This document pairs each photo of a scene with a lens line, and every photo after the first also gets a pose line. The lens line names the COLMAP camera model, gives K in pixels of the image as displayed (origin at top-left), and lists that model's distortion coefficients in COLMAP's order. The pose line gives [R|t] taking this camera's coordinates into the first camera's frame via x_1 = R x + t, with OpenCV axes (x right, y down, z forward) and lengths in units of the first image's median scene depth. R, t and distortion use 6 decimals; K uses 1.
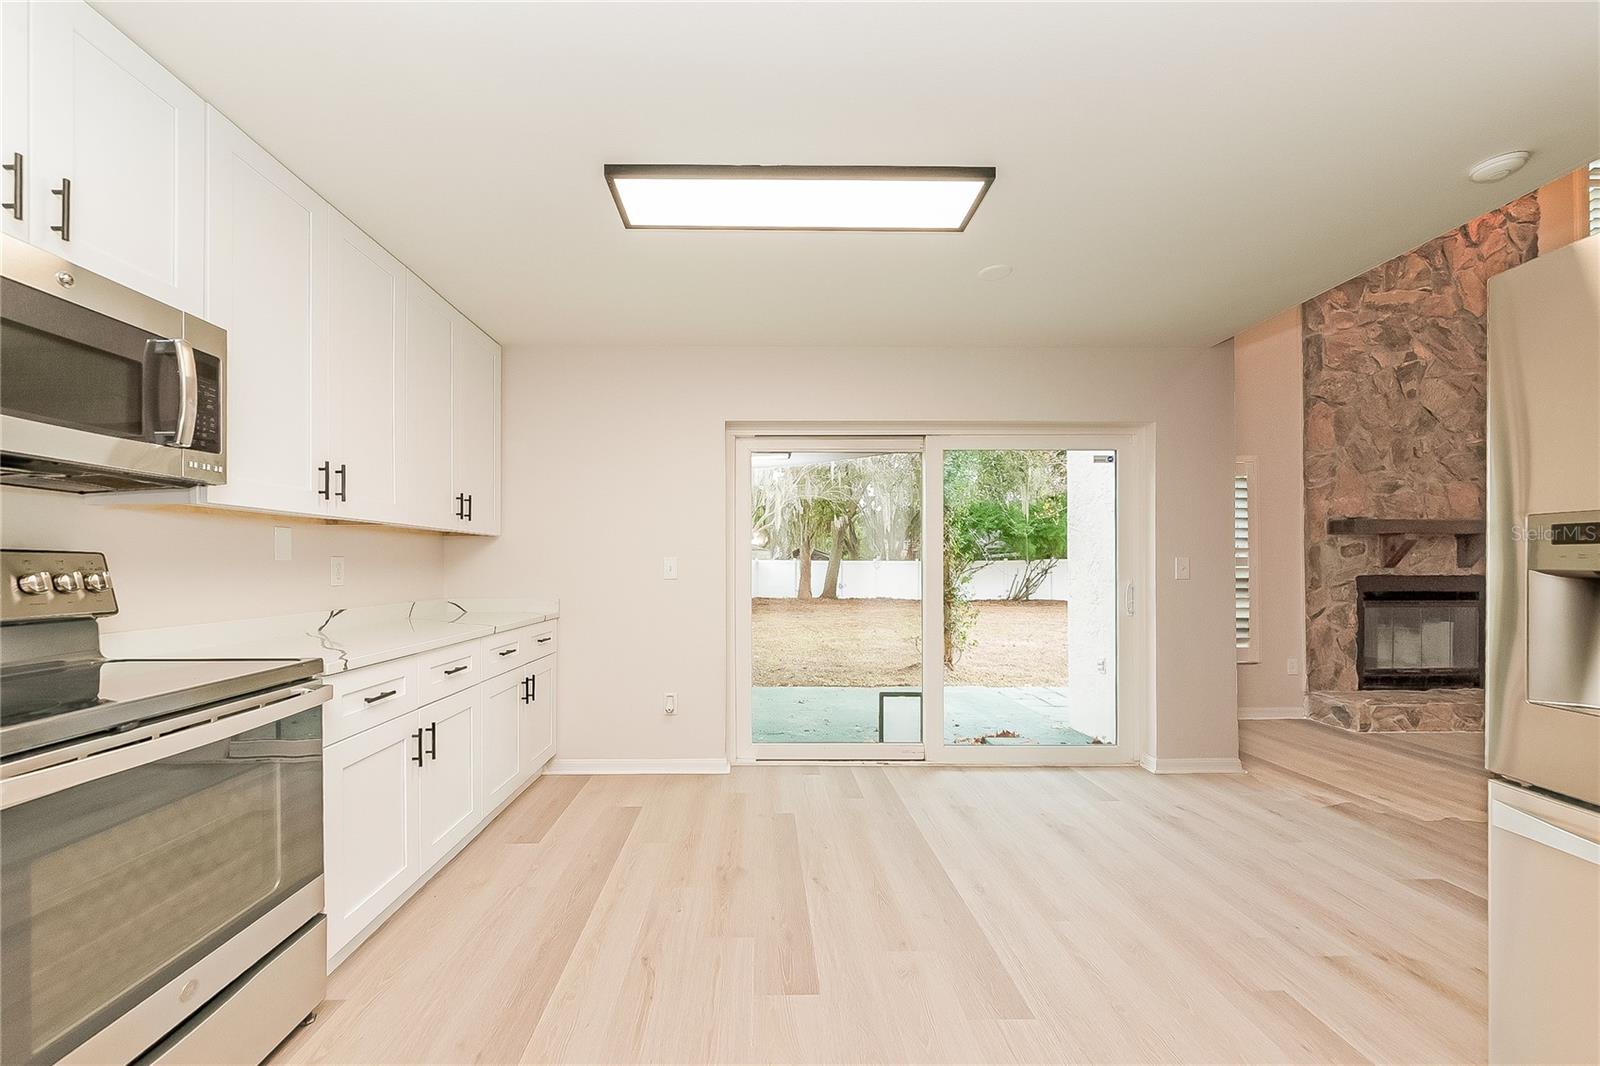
lens RADIAL K [[604.7, 0, 770.9], [0, 604.7, 556.7], [0, 0, 1]] dist [-0.002408, -0.001013]
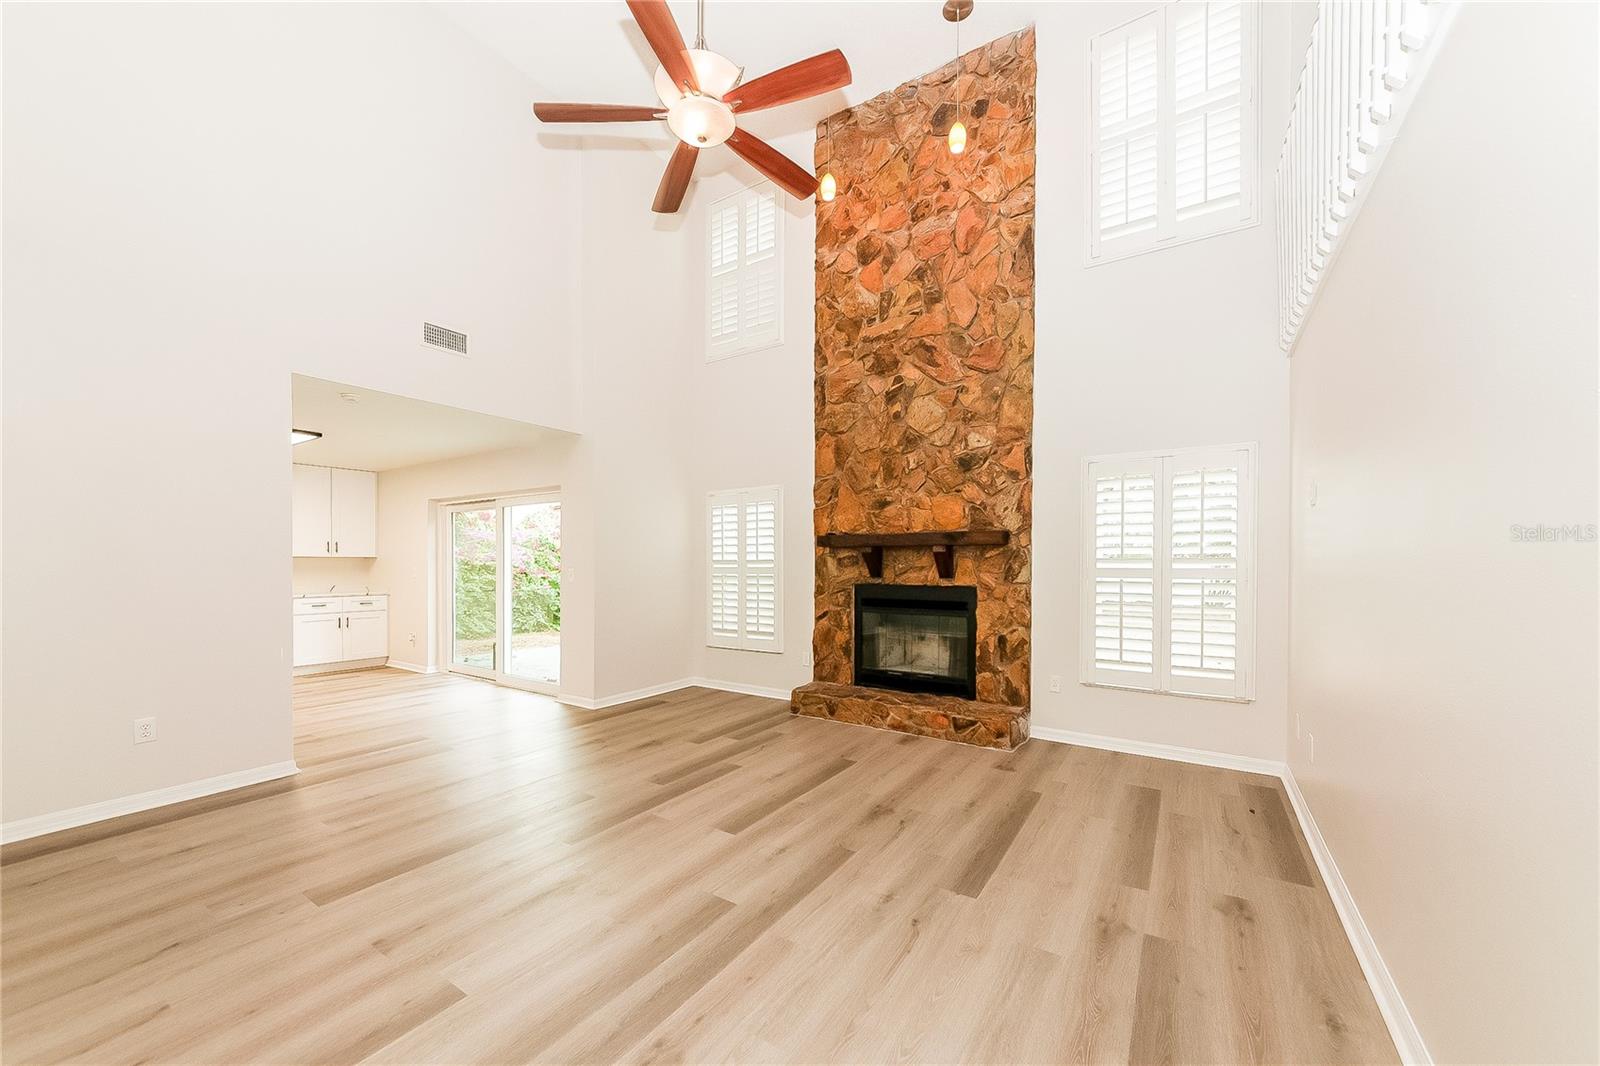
lens RADIAL K [[590.5, 0, 805.7], [0, 590.5, 566.7], [0, 0, 1]] dist [0.002881, -0.000444]
pose [[0.835192, 0.004440, -0.549941, 1.502900], [0.006435, 0.999820, 0.017845, -0.021637], [0.549921, -0.018442, 0.835013, 0.029722]]
